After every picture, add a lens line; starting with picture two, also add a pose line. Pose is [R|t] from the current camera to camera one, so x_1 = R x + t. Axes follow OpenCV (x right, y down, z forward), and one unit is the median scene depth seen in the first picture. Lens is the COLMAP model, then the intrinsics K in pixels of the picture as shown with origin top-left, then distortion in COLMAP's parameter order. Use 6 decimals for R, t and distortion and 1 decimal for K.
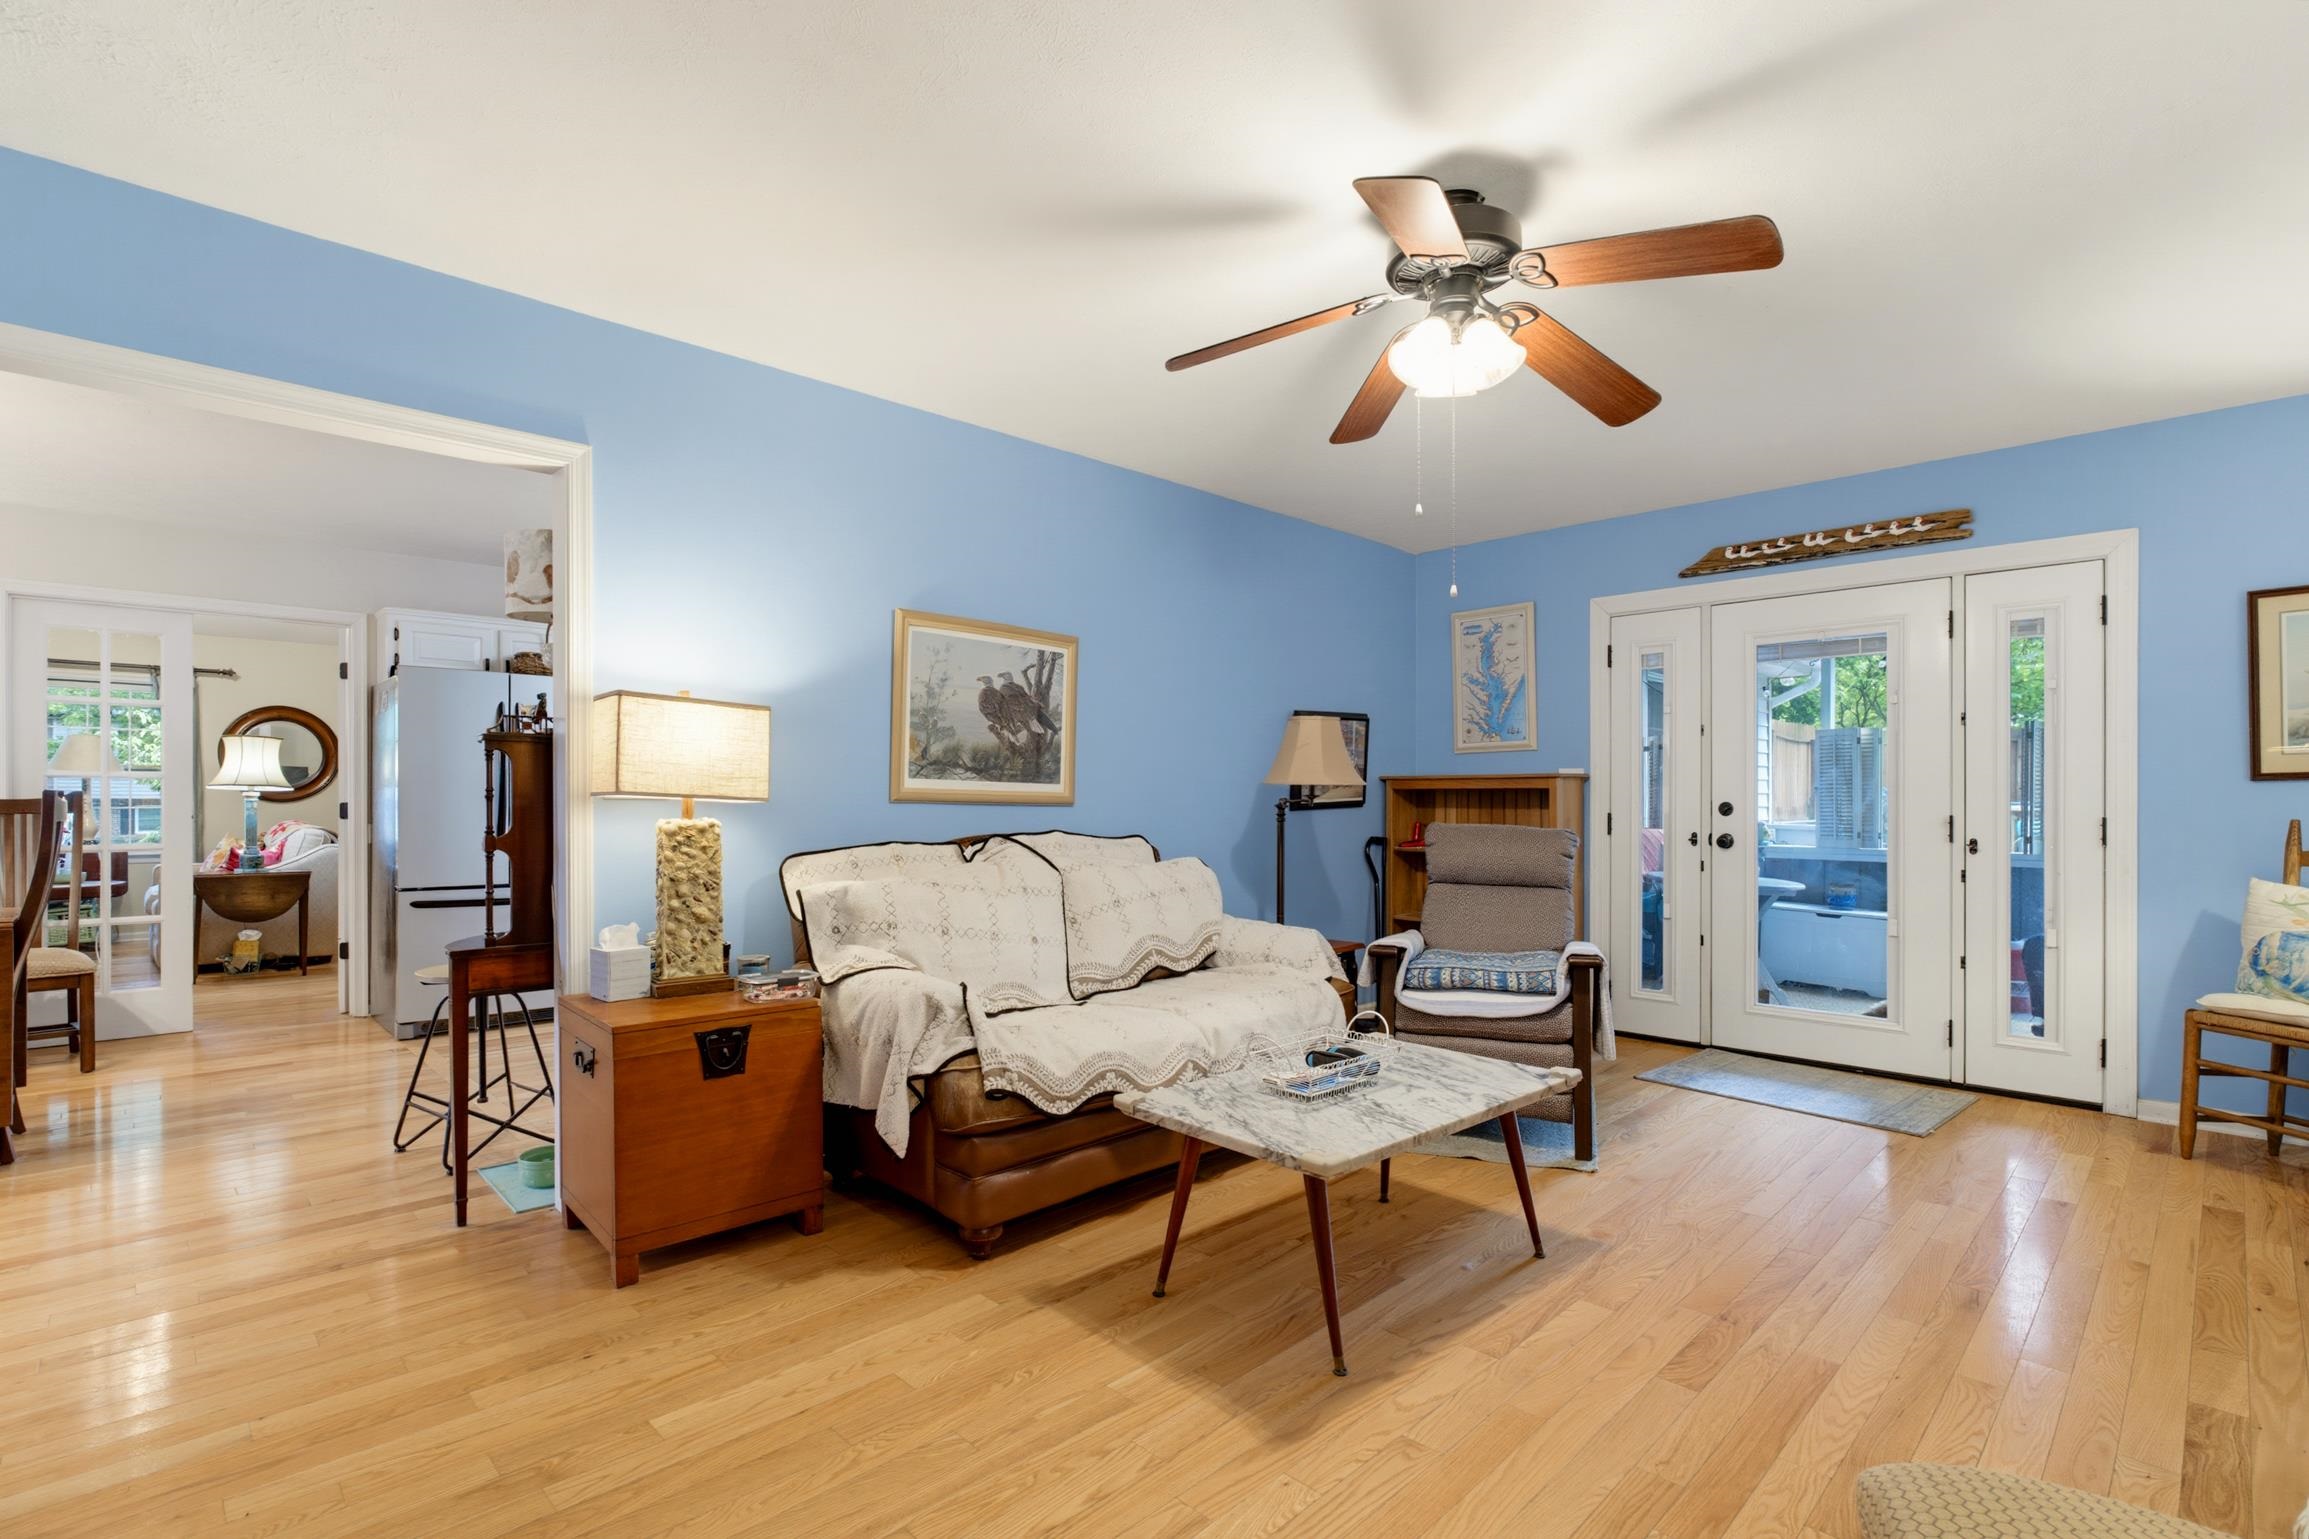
lens RADIAL K [[1060.3, 0, 1154.0], [0, 1060.3, 802.0], [0, 0, 1]] dist [-0.008116, 0.000411]
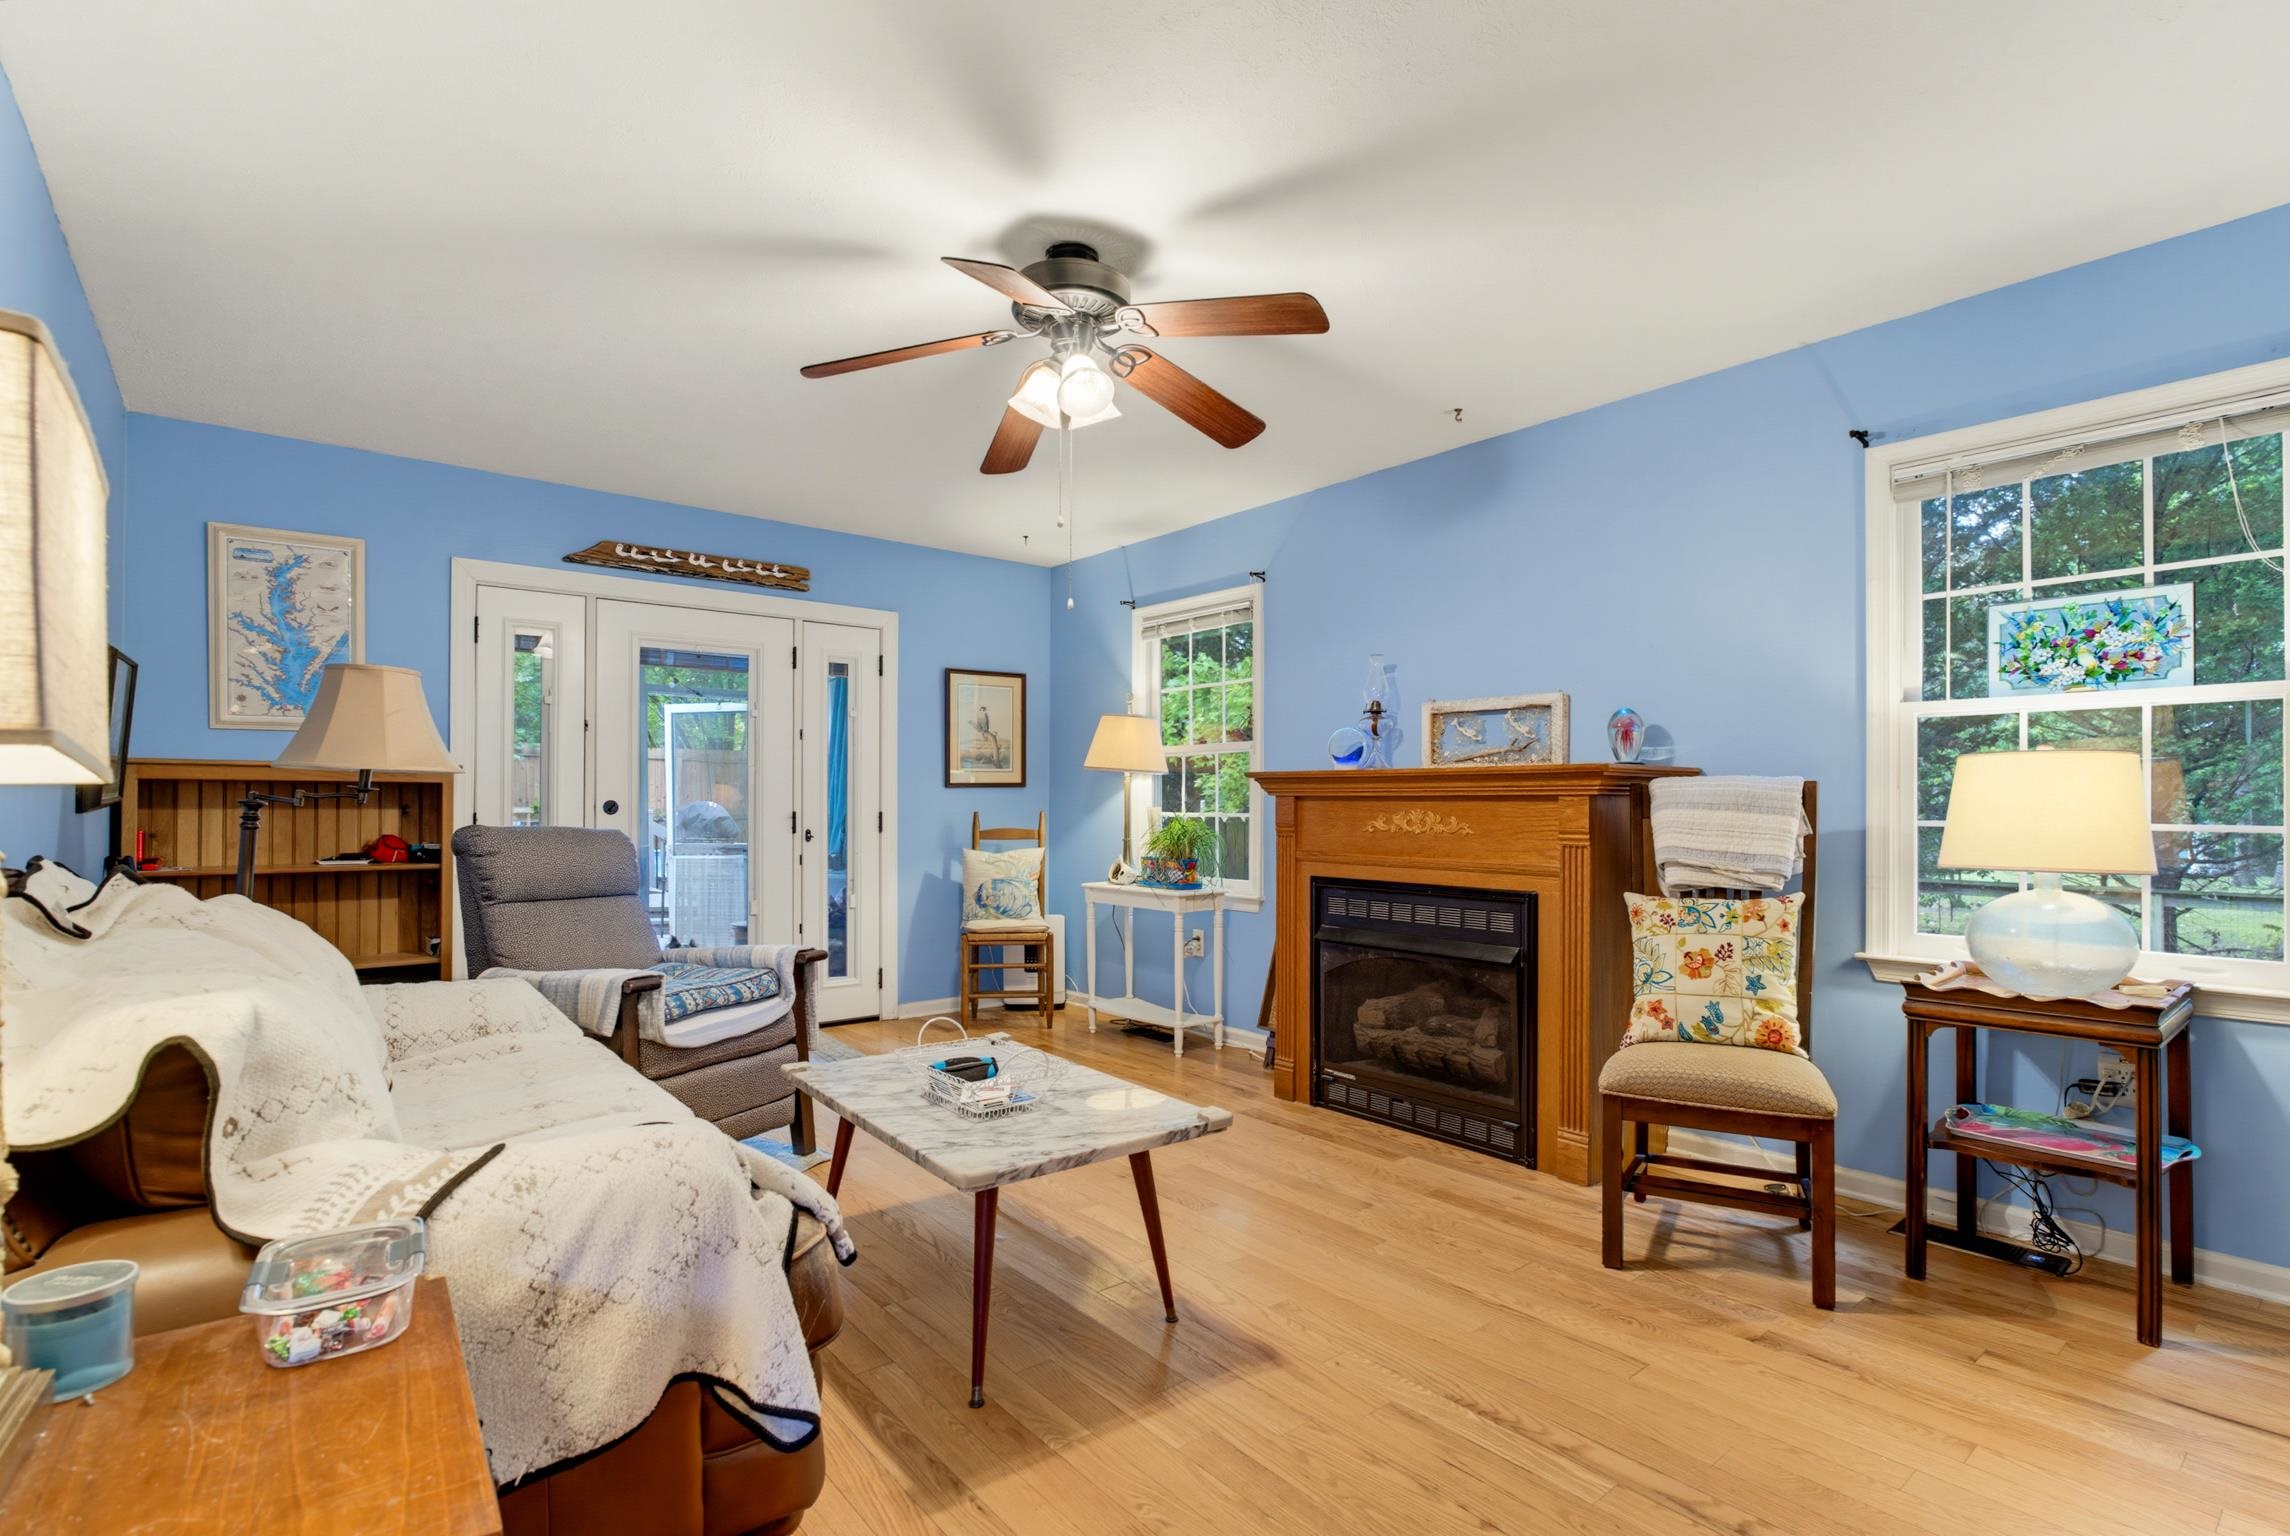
lens RADIAL K [[1092.5, 0, 1142.2], [0, 1092.5, 788.1], [0, 0, 1]] dist [-0.012580, -0.000048]
pose [[0.093244, 0.015097, 0.995529, -0.524189], [0.001433, 0.999882, -0.015298, 0.006032], [-0.995642, 0.002853, 0.093211, 0.511994]]
